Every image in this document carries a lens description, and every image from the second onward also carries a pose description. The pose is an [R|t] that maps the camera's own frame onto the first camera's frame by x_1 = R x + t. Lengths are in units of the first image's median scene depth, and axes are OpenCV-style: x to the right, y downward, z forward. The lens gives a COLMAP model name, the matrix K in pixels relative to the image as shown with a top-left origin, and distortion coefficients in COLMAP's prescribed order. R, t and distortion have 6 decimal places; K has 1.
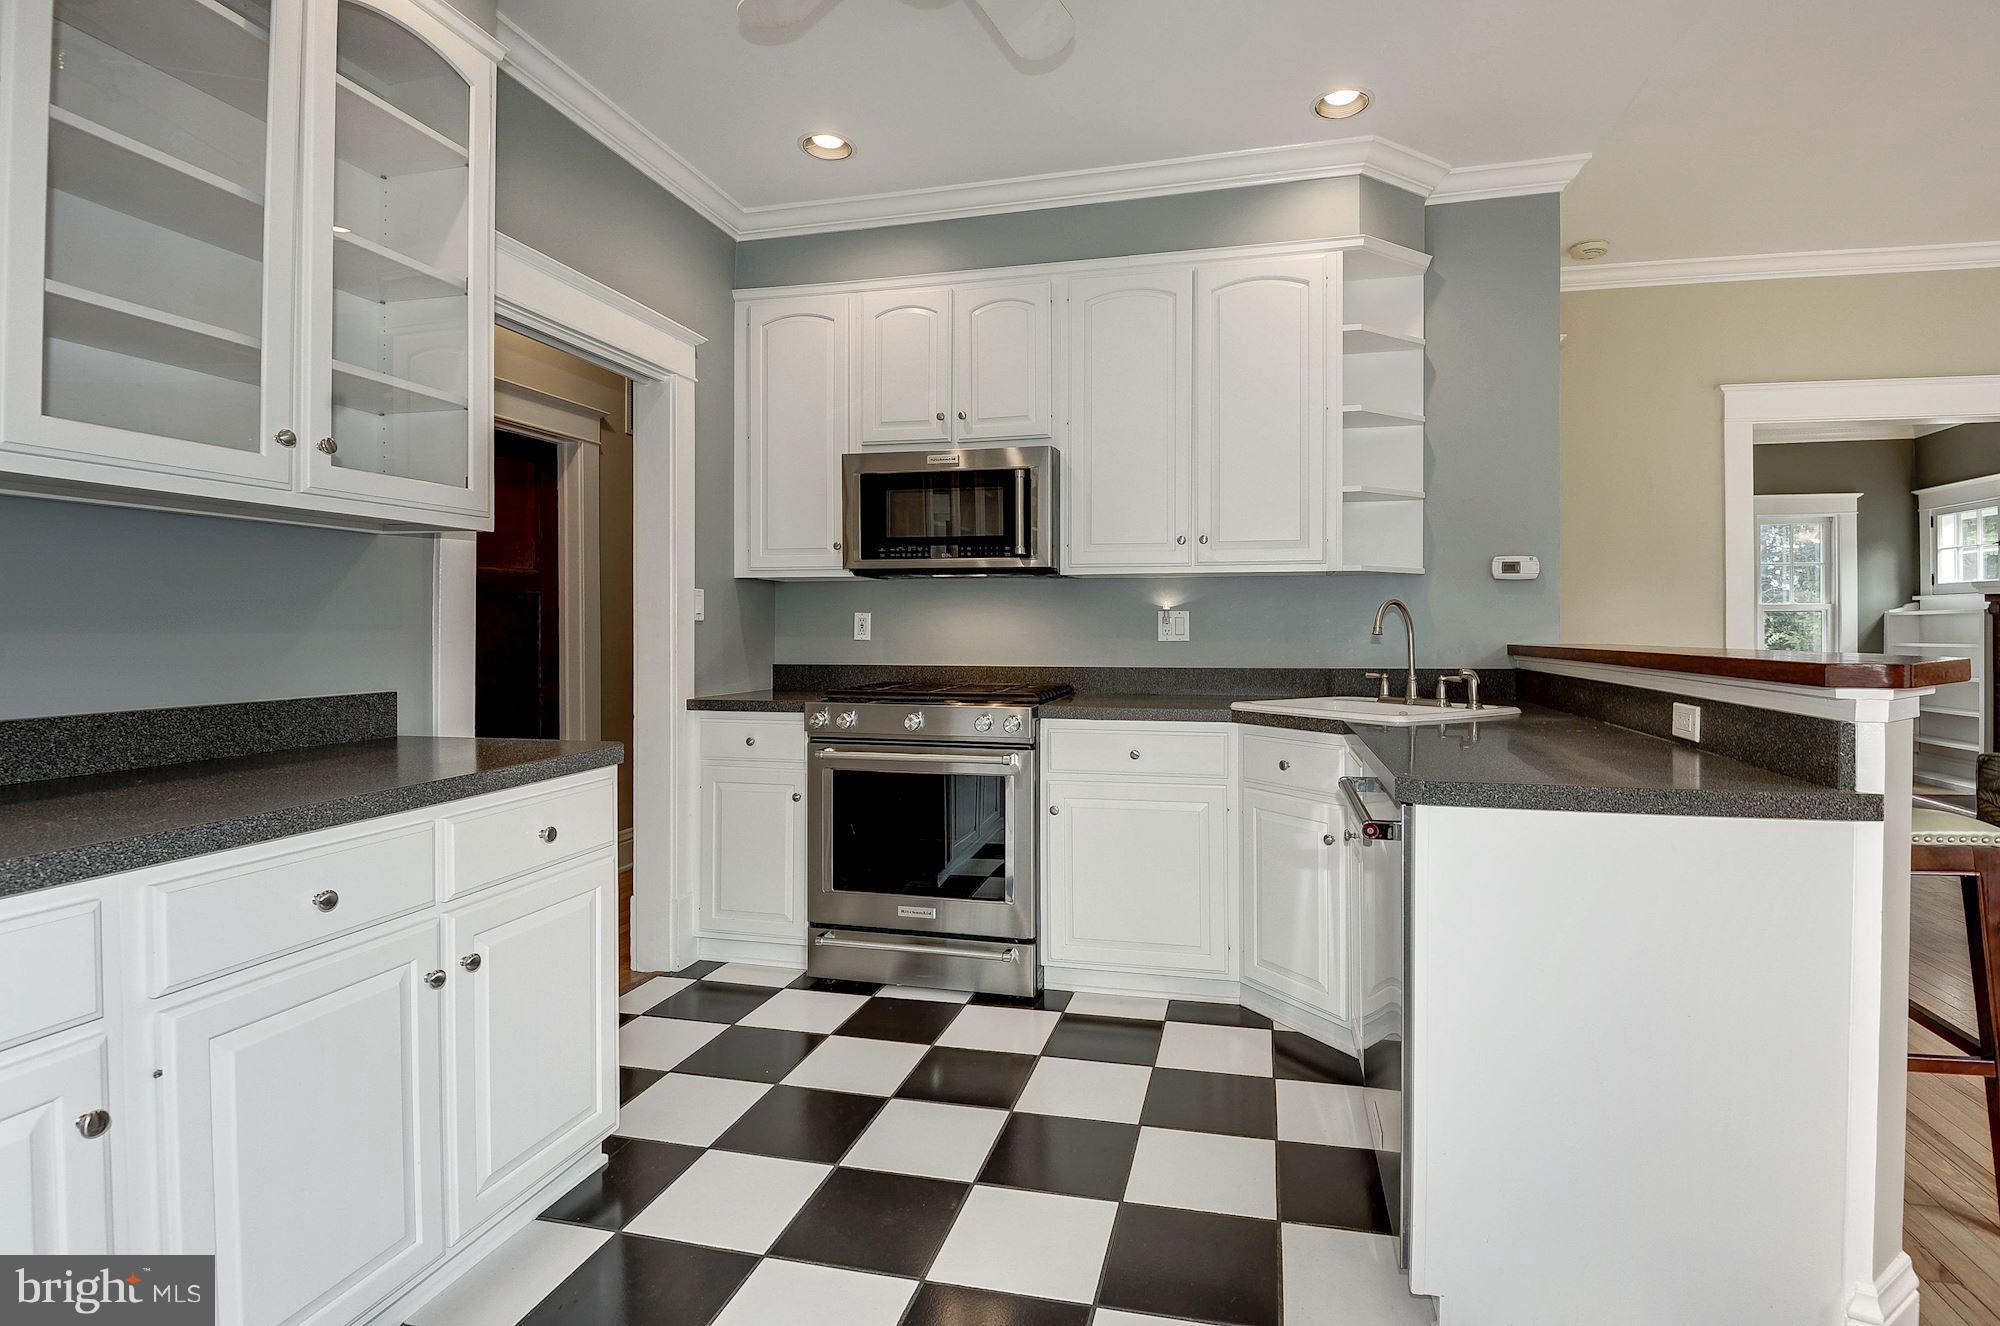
lens RADIAL K [[934.8, 0, 995.5], [0, 934.8, 630.0], [0, 0, 1]] dist [-0.000763, -0.000063]
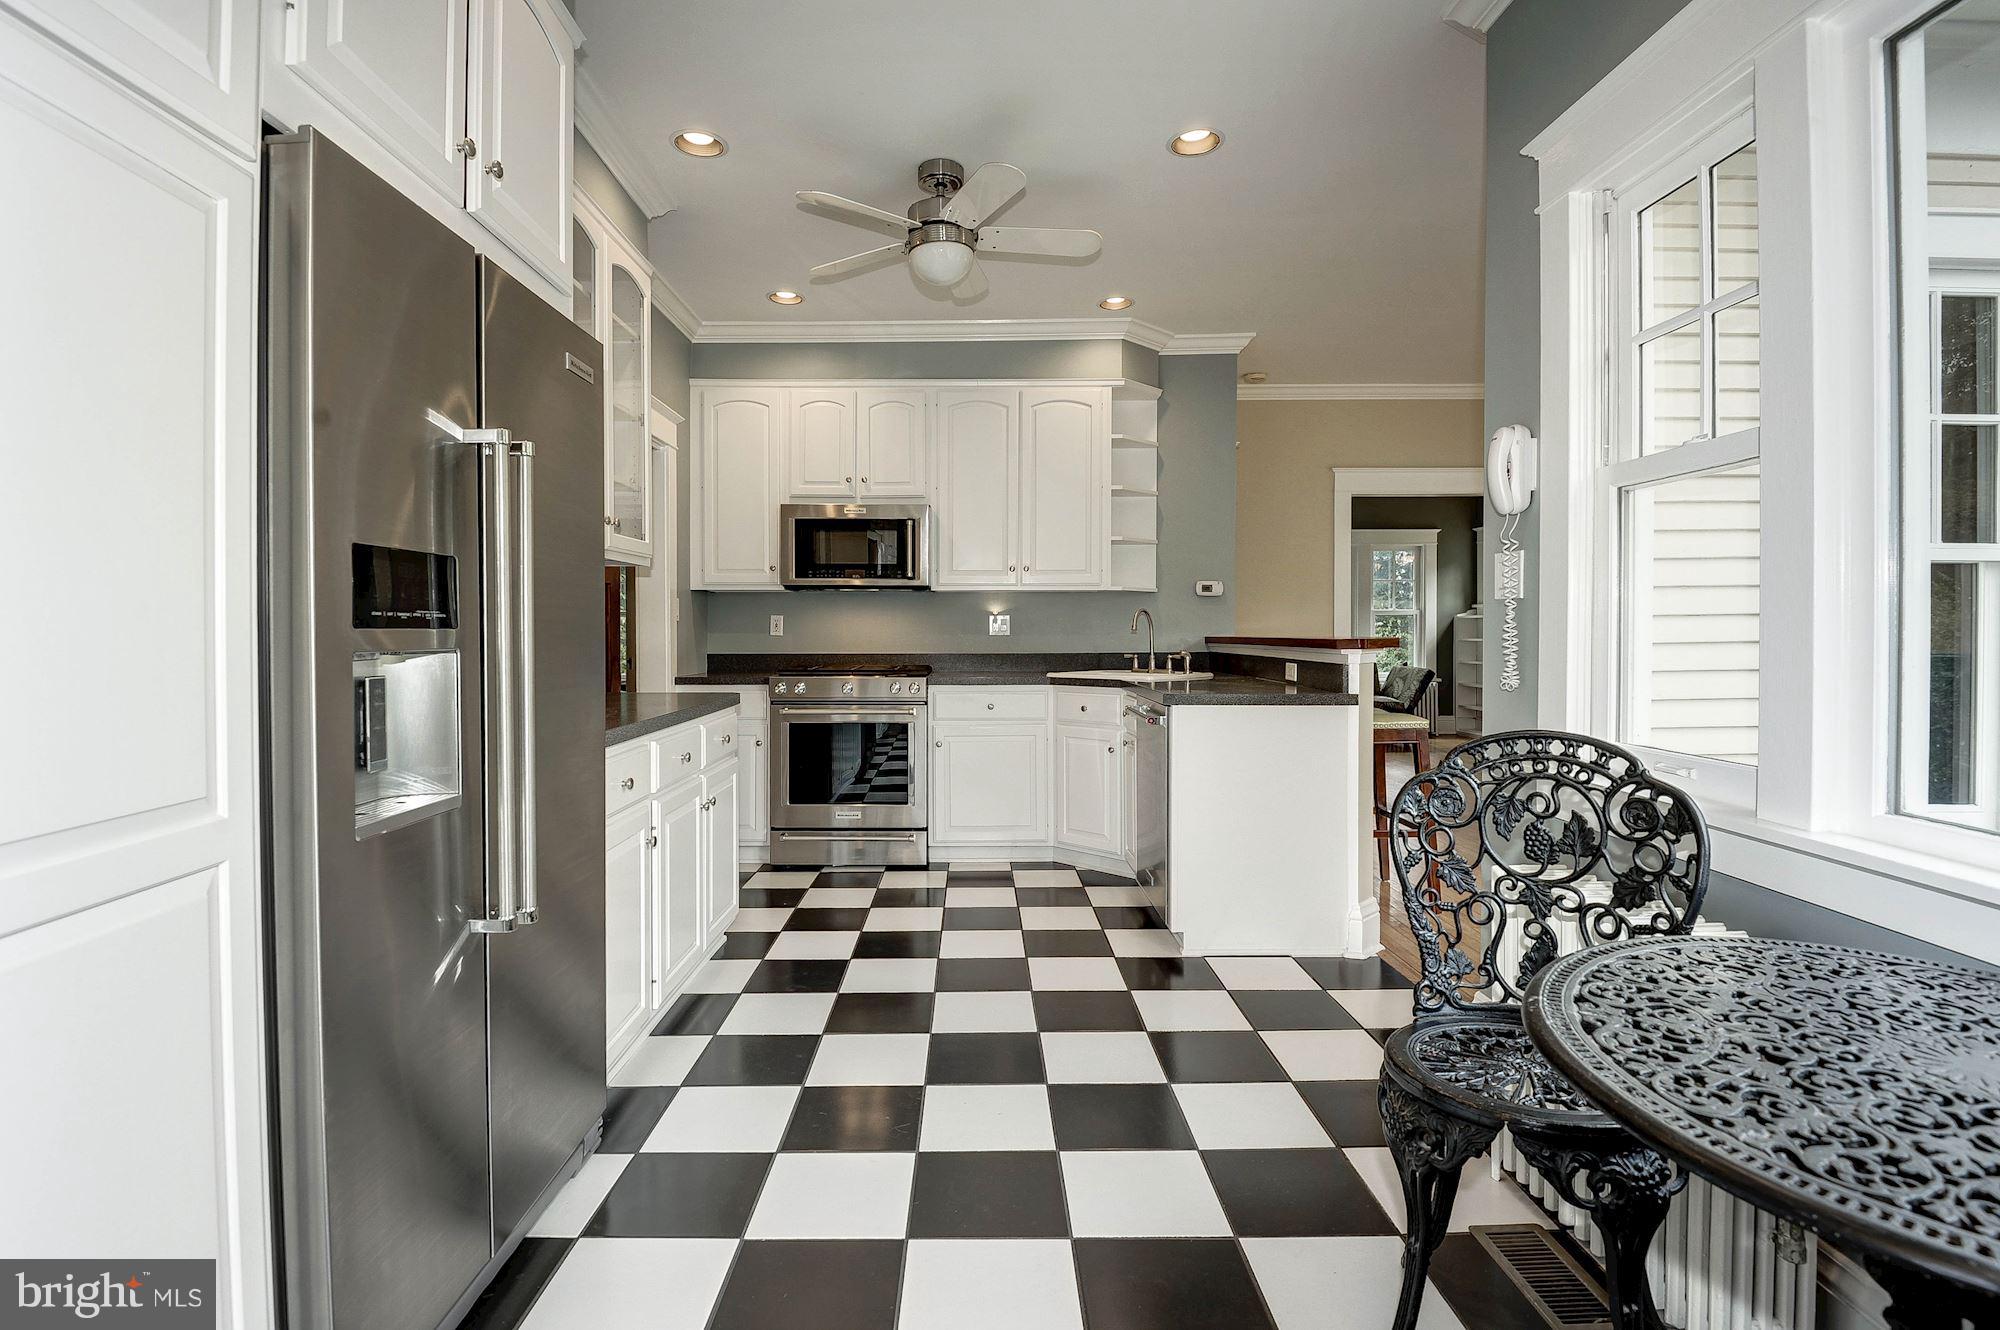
lens RADIAL K [[934.8, 0, 995.5], [0, 934.8, 632.0], [0, 0, 1]] dist [-0.000763, -0.000063]
pose [[0.965963, -0.004657, 0.258637, -0.220794], [0.005503, 0.999982, -0.002548, 0.011726], [-0.258621, 0.003885, 0.965971, -0.463517]]
